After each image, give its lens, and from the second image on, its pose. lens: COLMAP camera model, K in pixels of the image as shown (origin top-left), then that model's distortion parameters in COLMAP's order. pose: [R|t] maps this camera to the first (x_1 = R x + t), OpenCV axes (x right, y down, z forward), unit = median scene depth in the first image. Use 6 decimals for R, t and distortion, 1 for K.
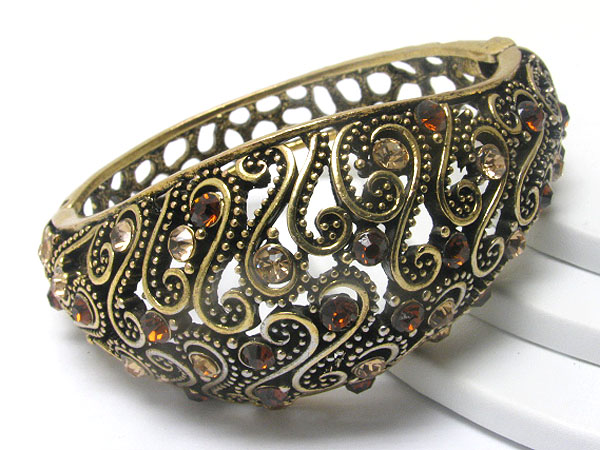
lens RADIAL K [[899.2, 0, 299.2], [0, 899.2, 212.0], [0, 0, 1]] dist [0.194866, -0.037933]
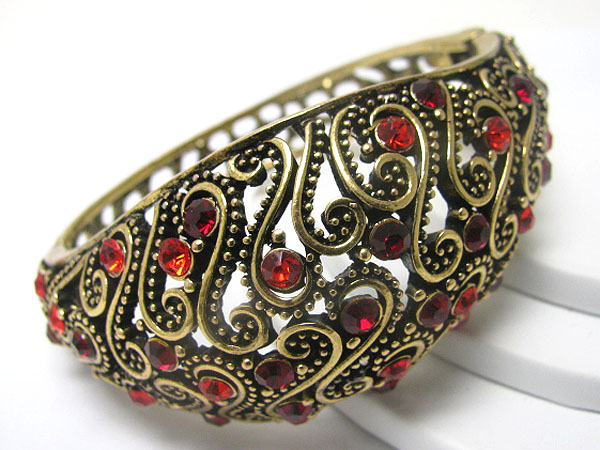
lens RADIAL K [[659.9, 0, 300.4], [0, 659.9, 241.4], [0, 0, 1]] dist [0.001842, 0.010923]
pose [[0.991904, -0.119175, 0.043850, -0.034883], [0.119047, 0.992873, 0.005532, 0.026743], [-0.044196, -0.000267, 0.999023, 0.335564]]
